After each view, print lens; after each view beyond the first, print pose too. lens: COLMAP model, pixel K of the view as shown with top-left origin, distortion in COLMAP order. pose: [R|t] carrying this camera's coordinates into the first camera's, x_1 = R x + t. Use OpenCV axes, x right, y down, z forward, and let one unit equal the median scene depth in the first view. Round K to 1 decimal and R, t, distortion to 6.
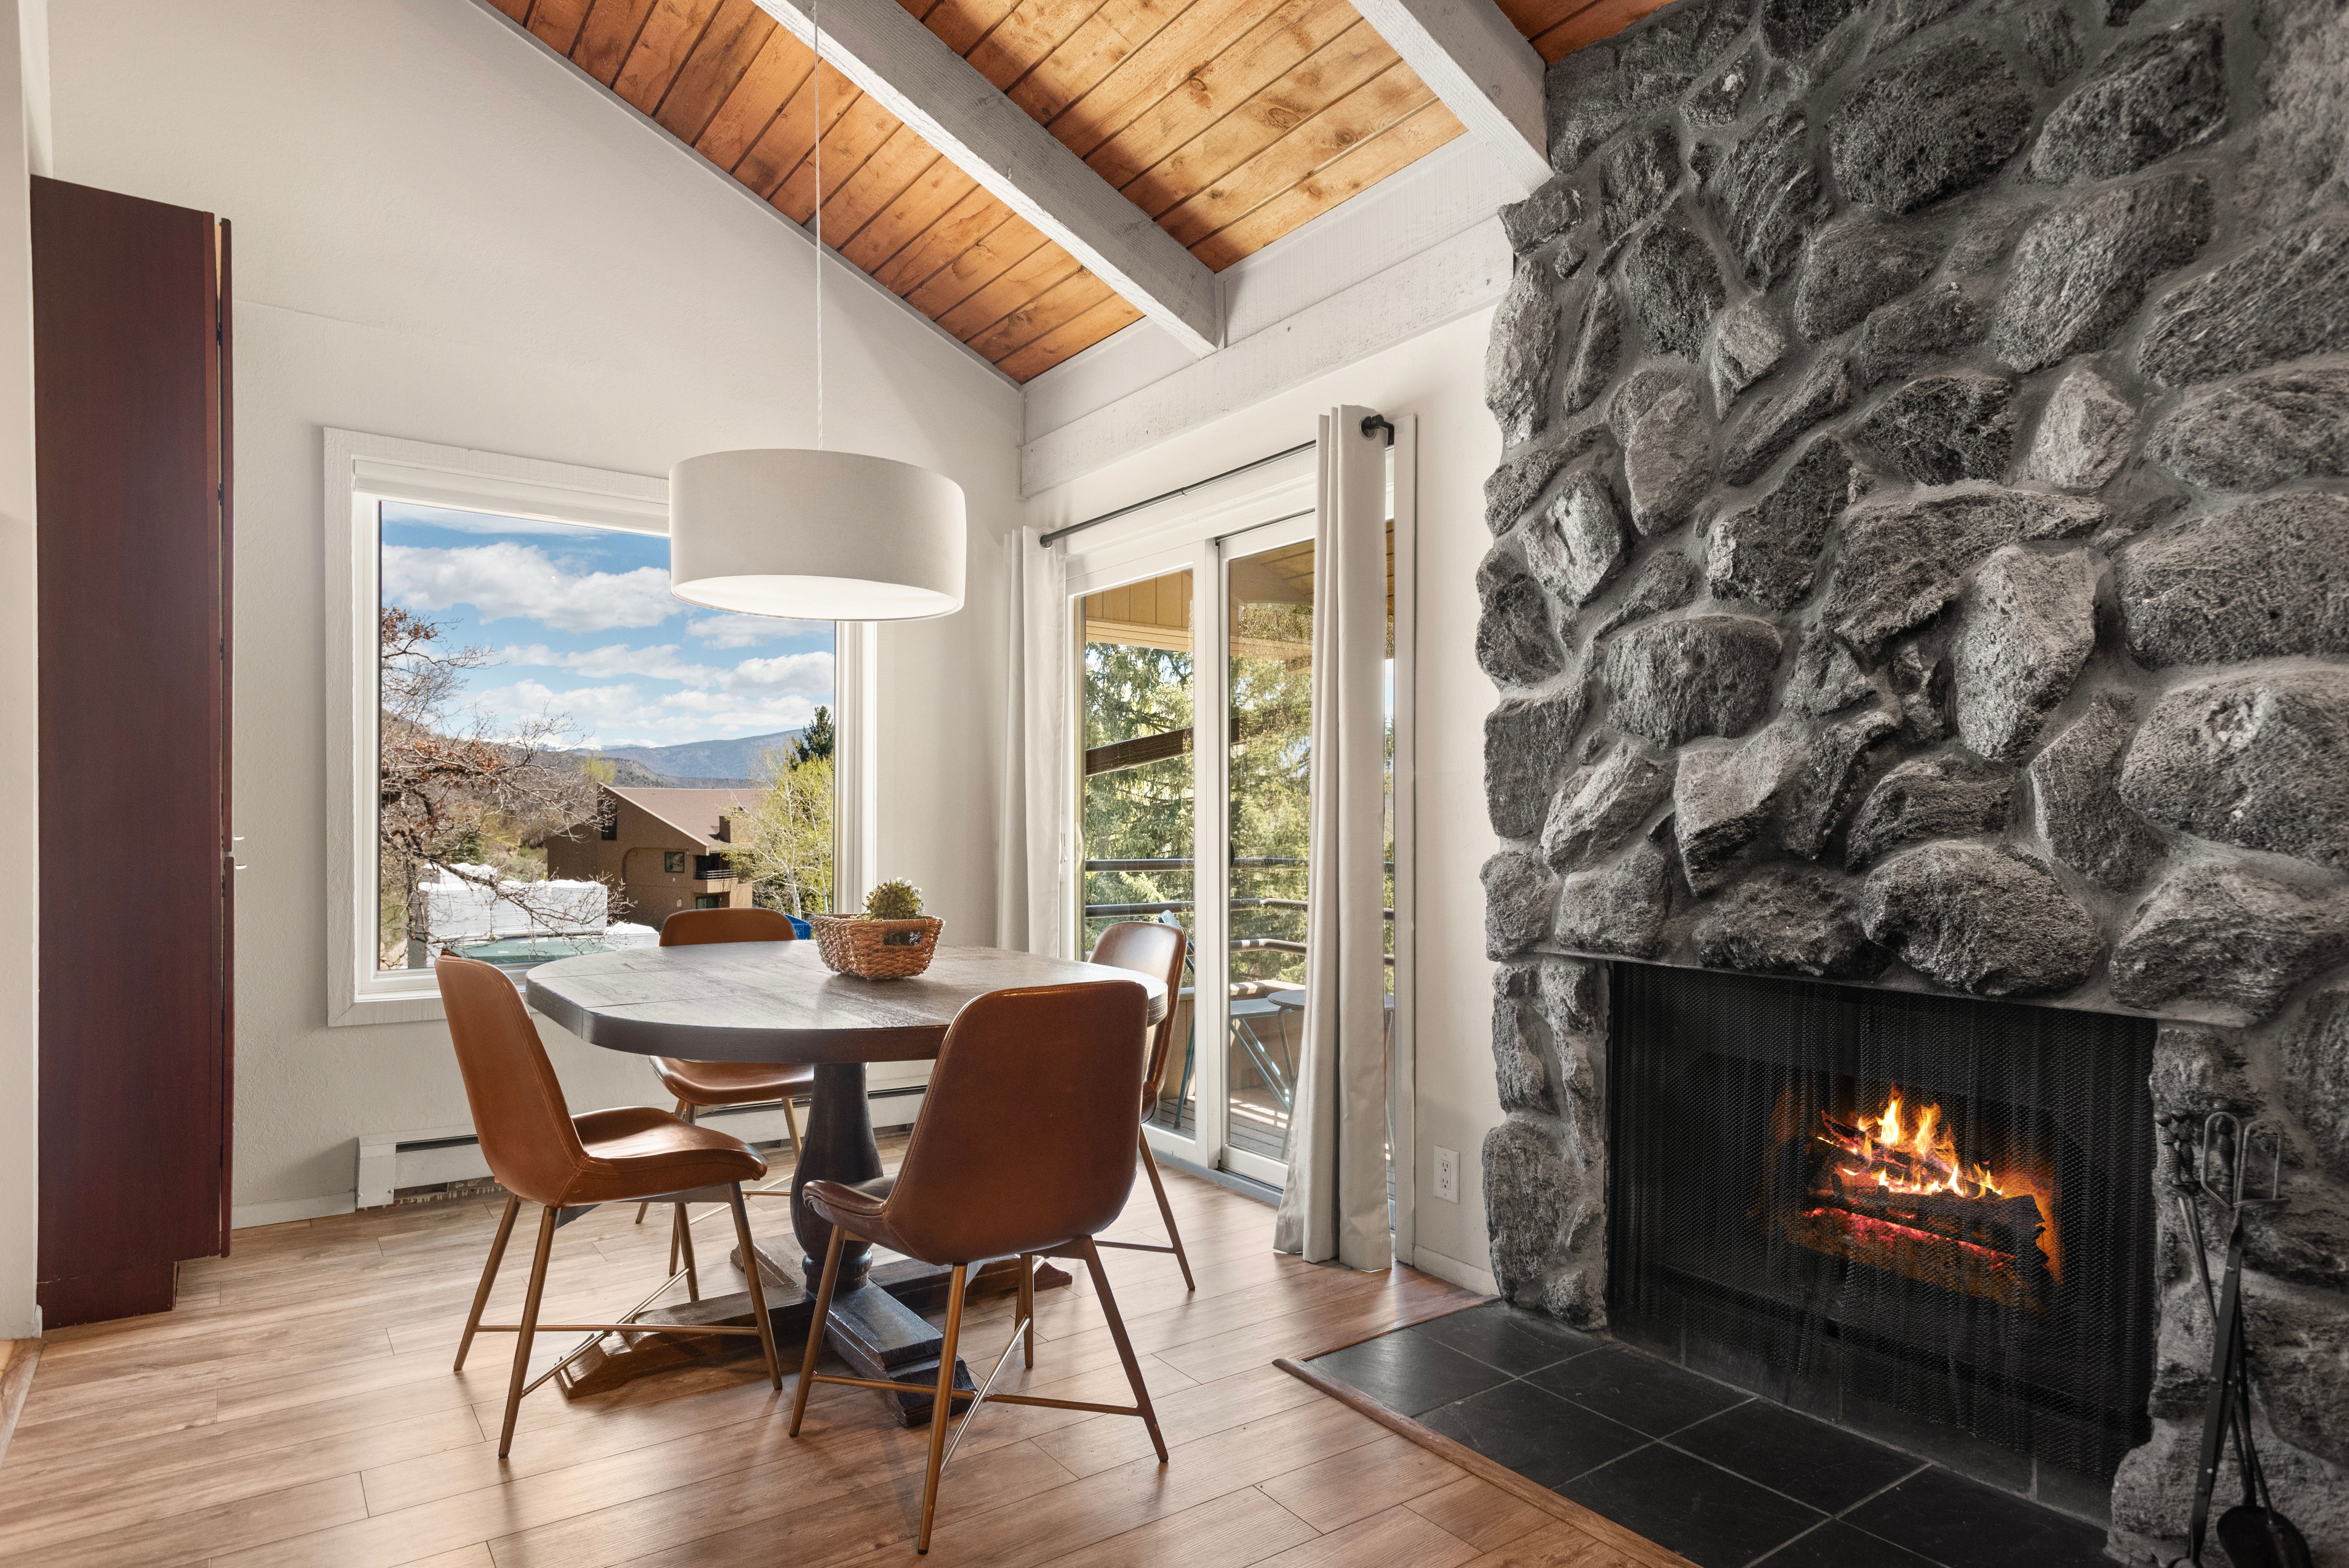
lens RADIAL K [[1313.2, 0, 1169.2], [0, 1313.2, 820.5], [0, 0, 1]] dist [0.034008, -0.016686]
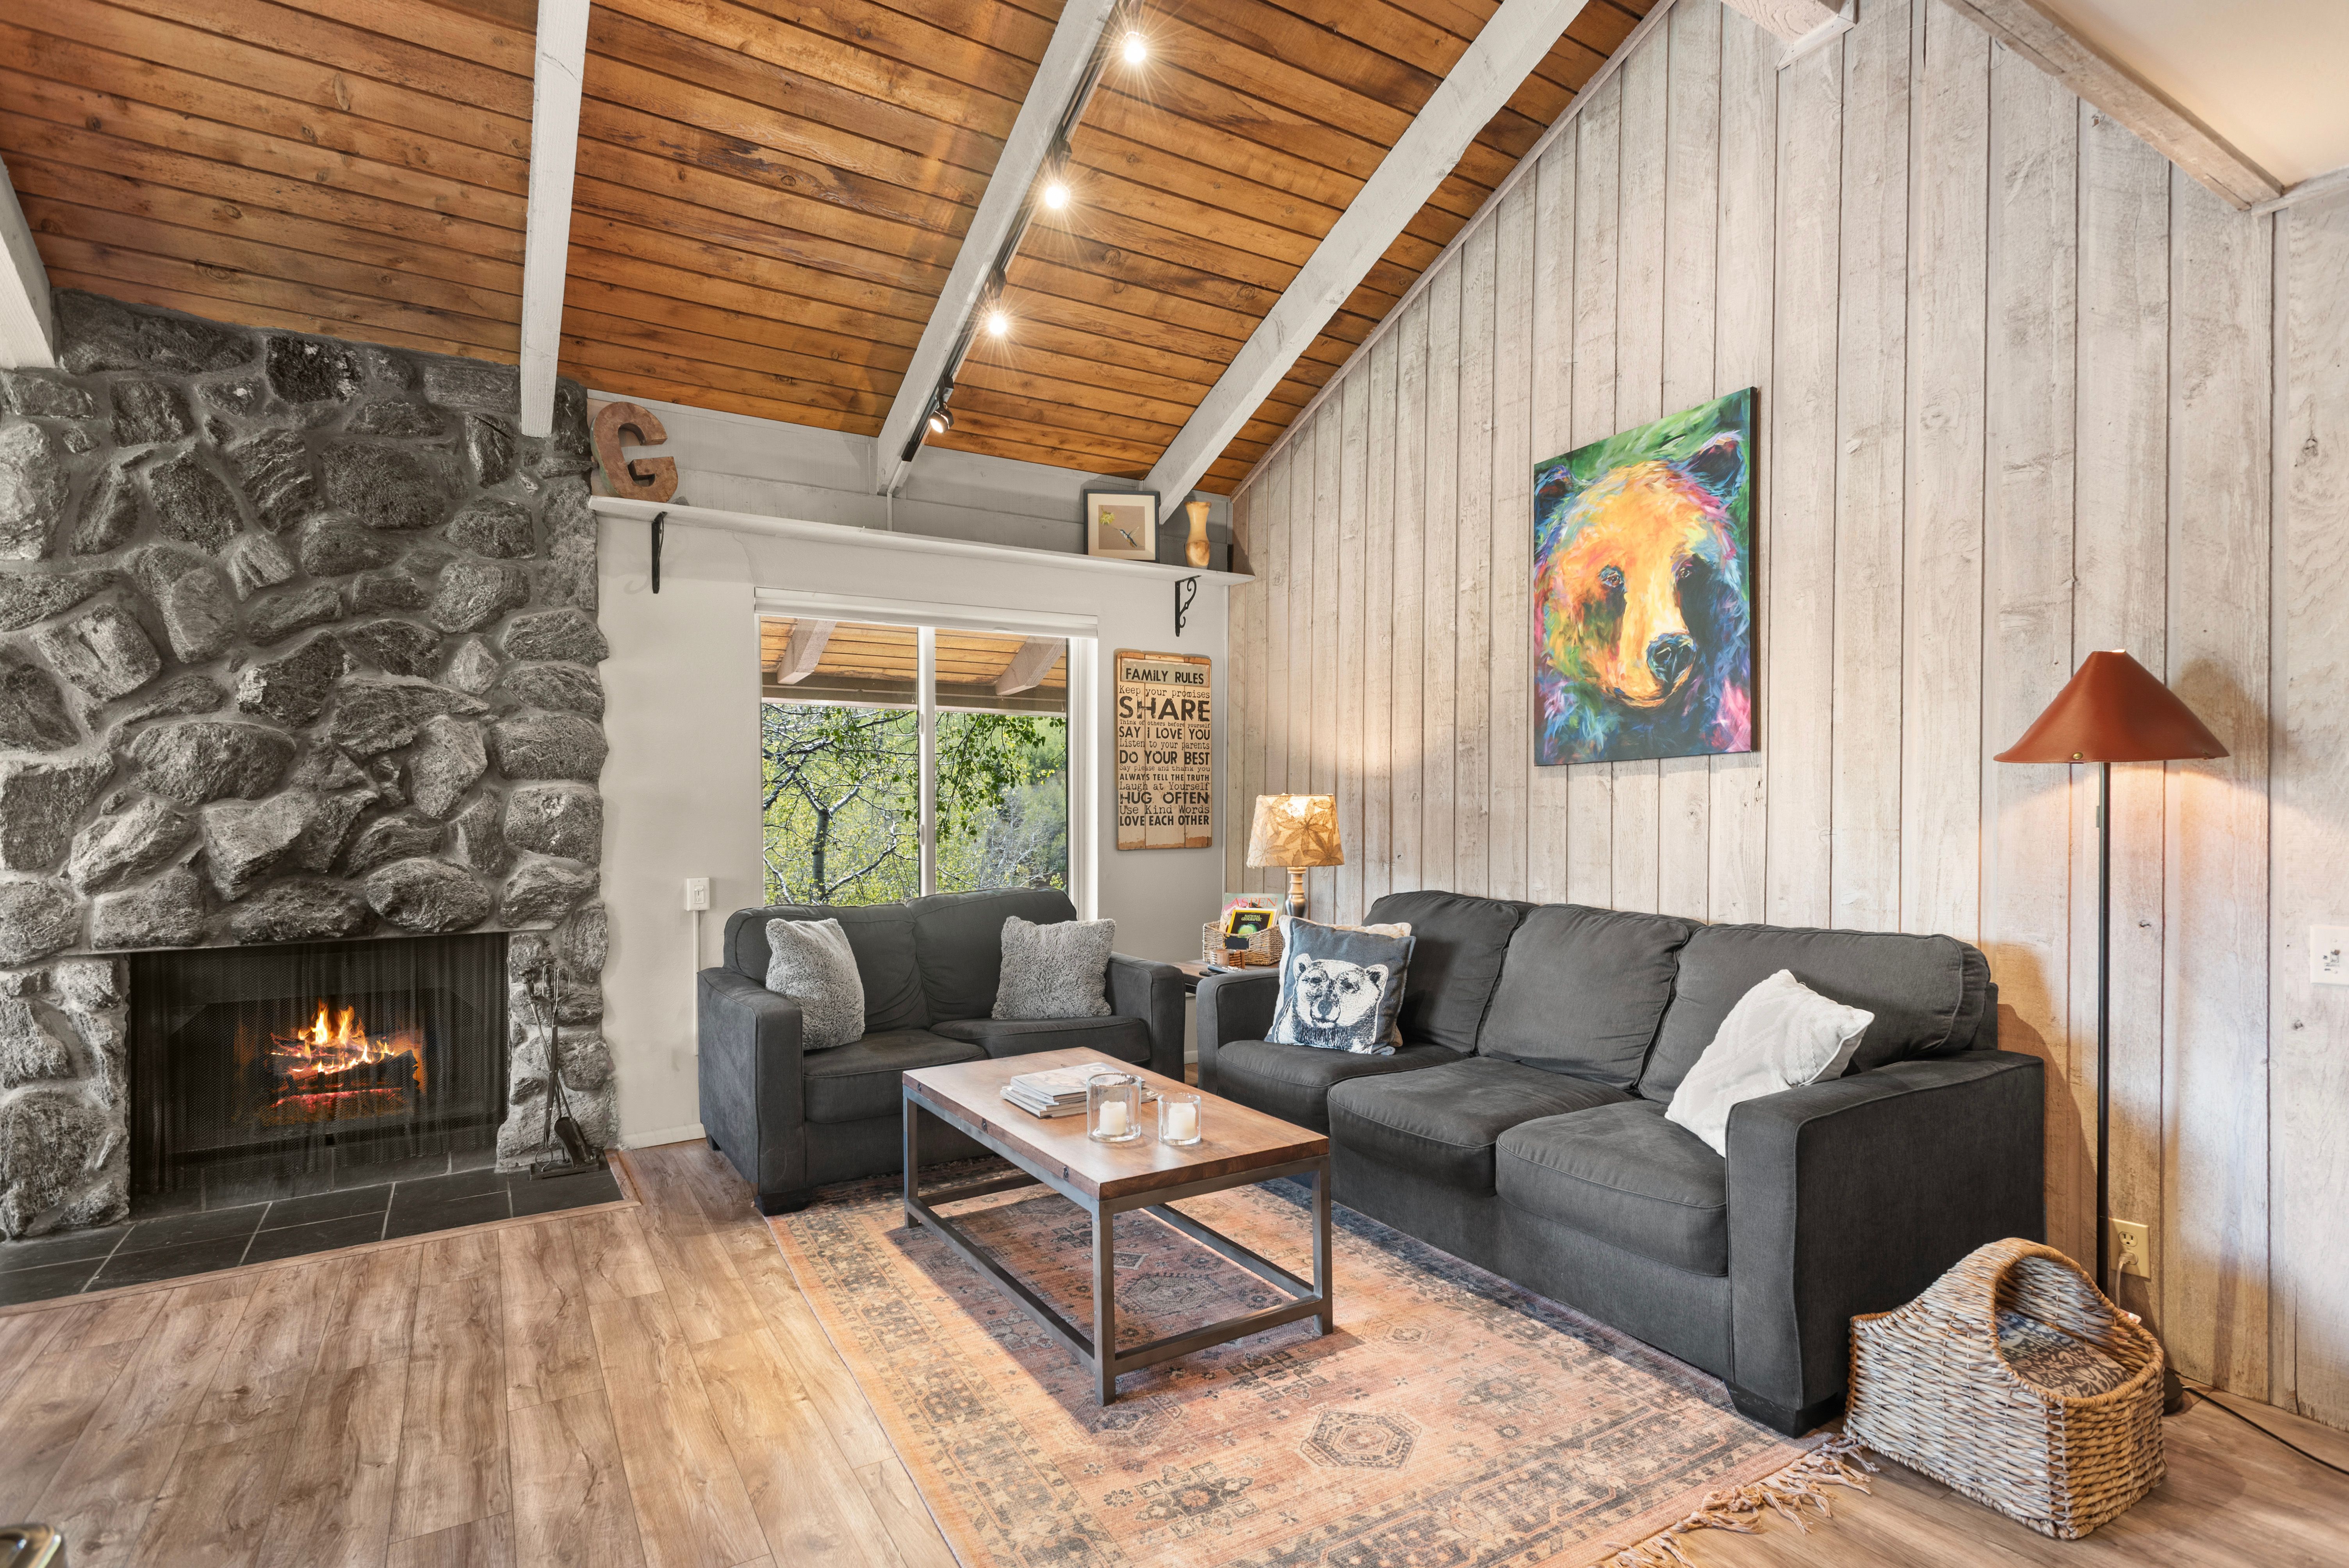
lens RADIAL K [[1123.2, 0, 1173.0], [0, 1123.2, 832.9], [0, 0, 1]] dist [0.014196, -0.001373]
pose [[0.065353, -0.025107, 0.997546, -0.792741], [0.009471, 0.999654, 0.024539, -0.041347], [-0.997817, 0.007844, 0.065568, -0.186903]]
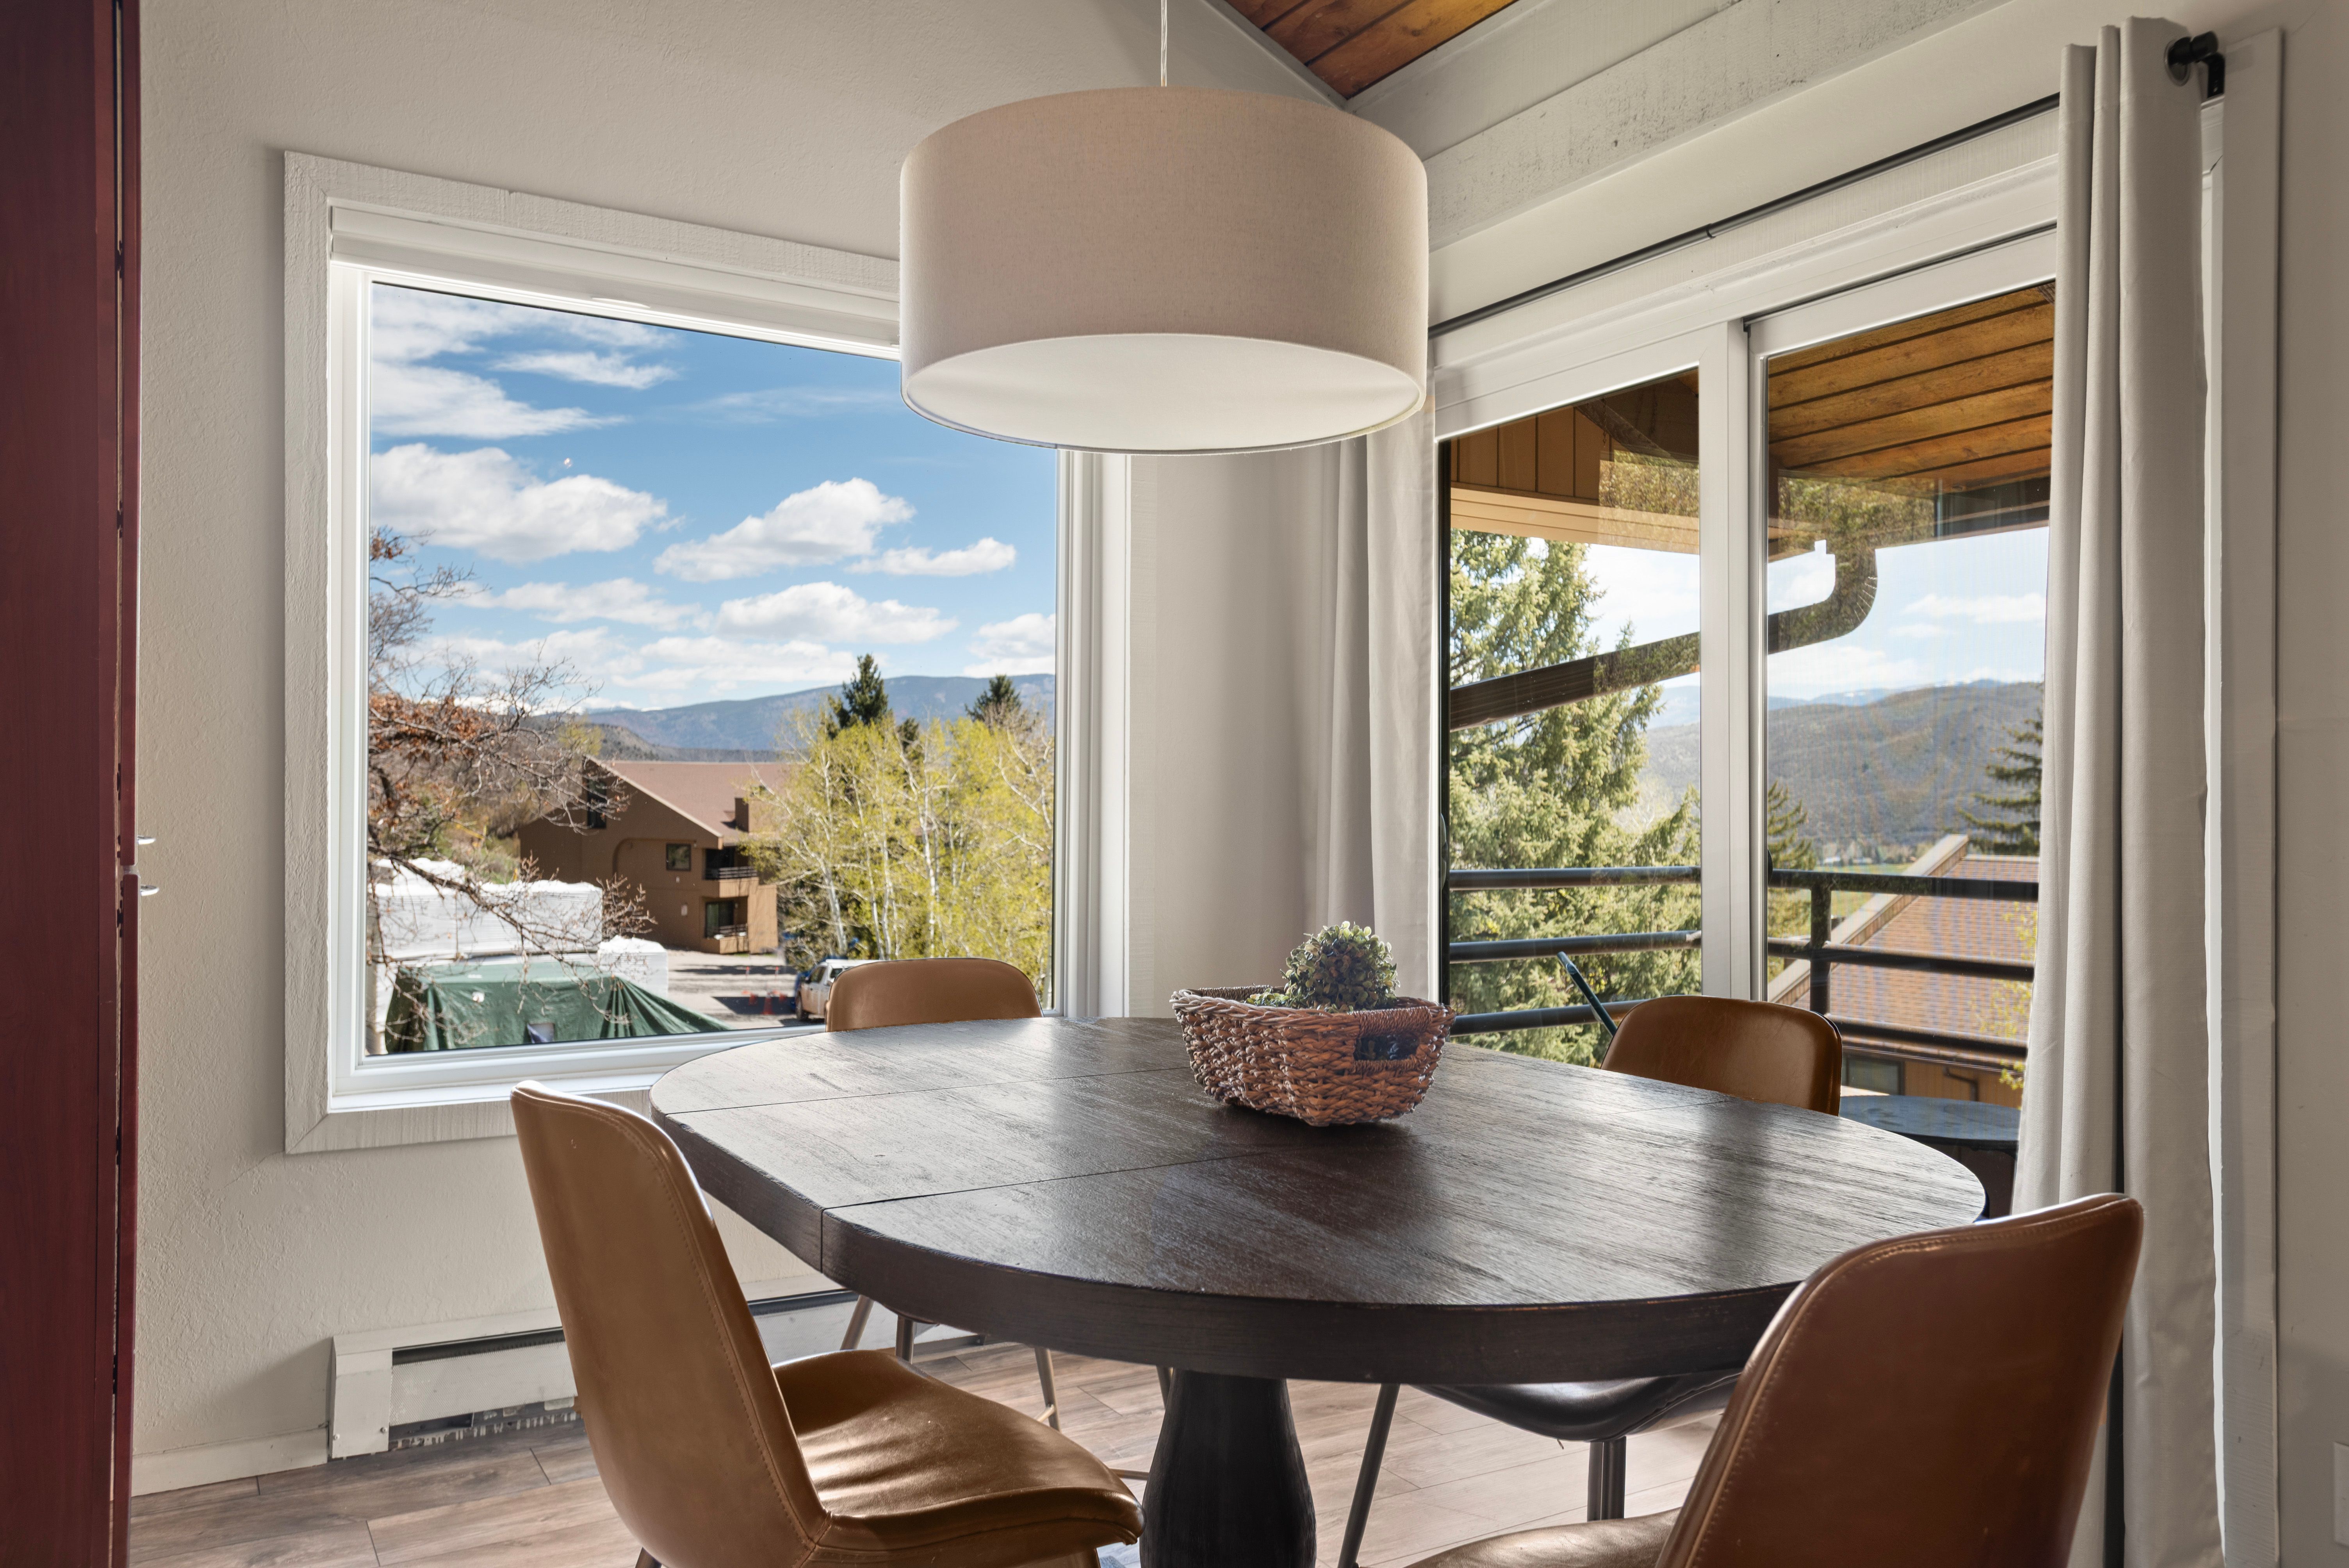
lens RADIAL K [[1733.6, 0, 1174.5], [0, 1733.6, 784.0], [0, 0, 1]] dist [0.014164, 0.002980]
pose [[0.996976, -0.002448, -0.077673, -0.227411], [0.001659, 0.999946, -0.010223, -0.004189], [0.077694, 0.010064, 0.996926, 0.325132]]
